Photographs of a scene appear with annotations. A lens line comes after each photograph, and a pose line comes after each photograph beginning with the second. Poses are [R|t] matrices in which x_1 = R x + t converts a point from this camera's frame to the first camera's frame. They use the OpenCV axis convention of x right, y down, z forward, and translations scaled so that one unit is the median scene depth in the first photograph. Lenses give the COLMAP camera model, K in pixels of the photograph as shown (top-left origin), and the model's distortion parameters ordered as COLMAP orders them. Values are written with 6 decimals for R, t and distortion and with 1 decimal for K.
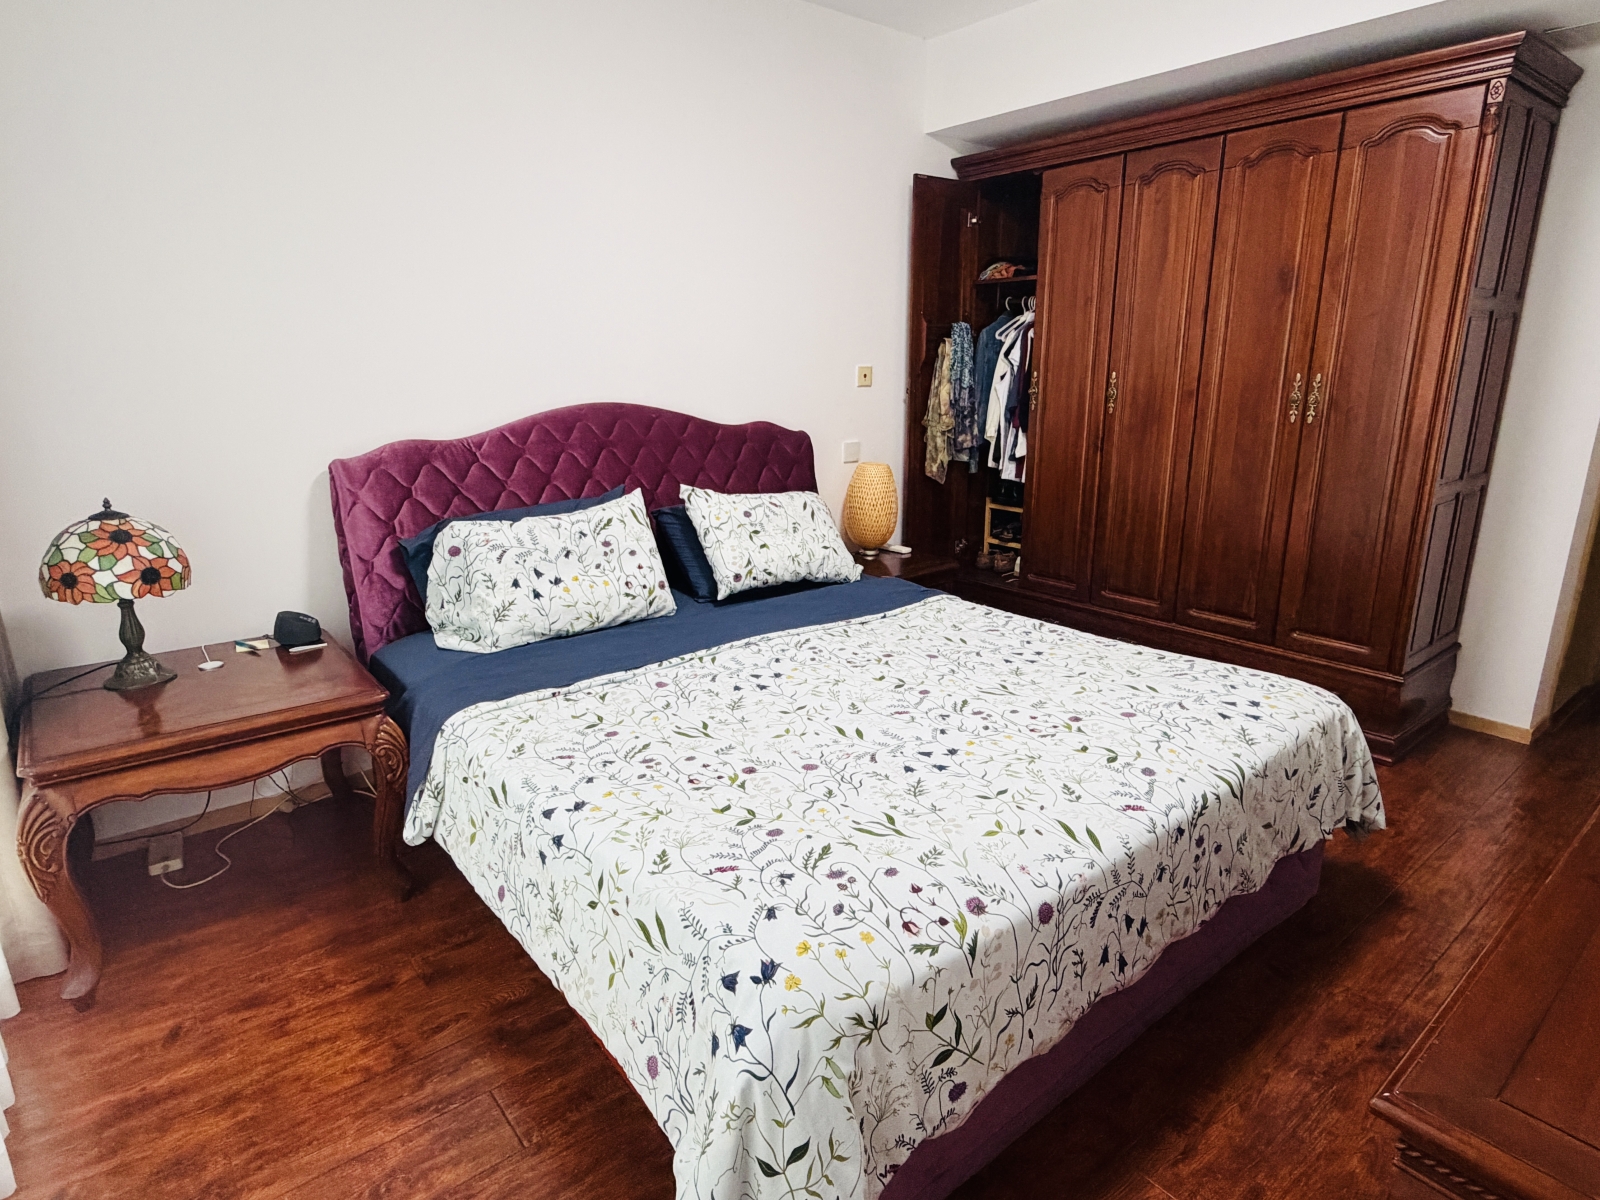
lens RADIAL K [[890.6, 0, 799.2], [0, 890.6, 603.0], [0, 0, 1]] dist [-0.001793, 0.001911]
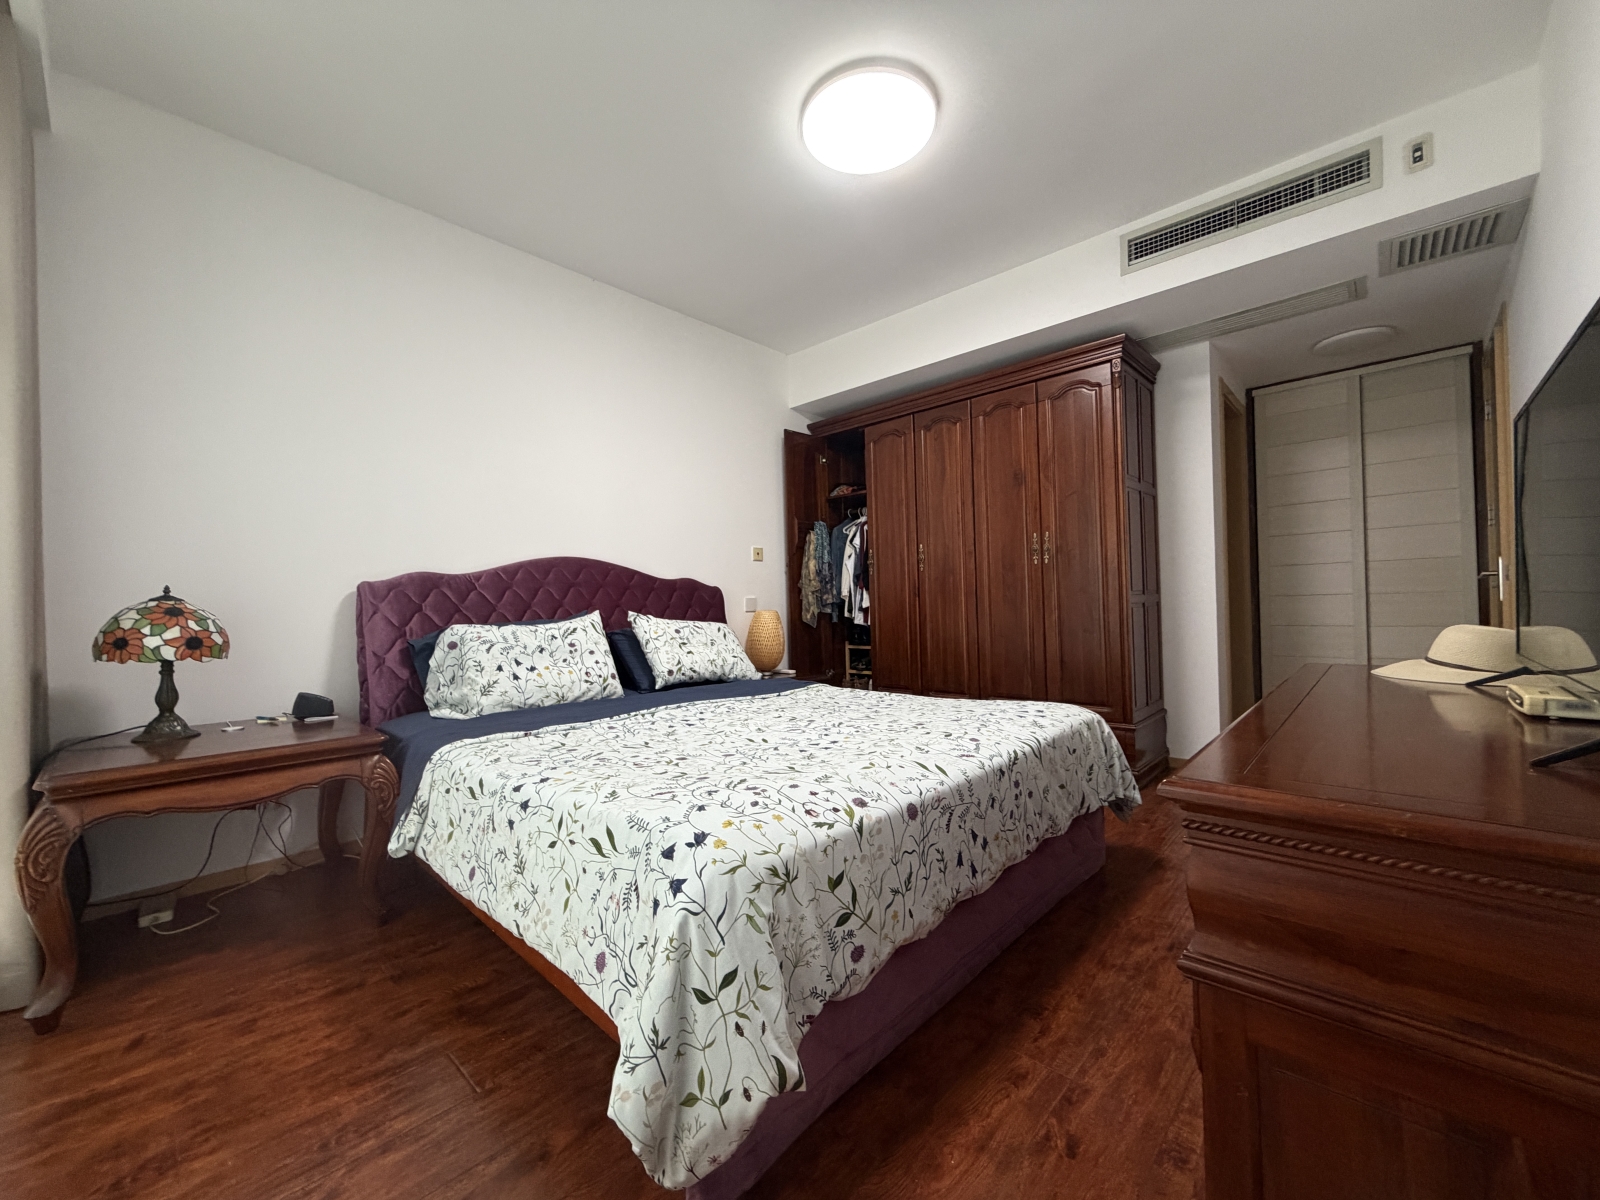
lens RADIAL K [[633.4, 0, 795.7], [0, 633.4, 603.2], [0, 0, 1]] dist [0.001223, -0.000159]
pose [[0.991051, -0.020158, 0.131949, -0.007271], [0.054899, 0.962607, -0.265279, 0.199842], [-0.121668, 0.270149, 0.955100, 0.031297]]
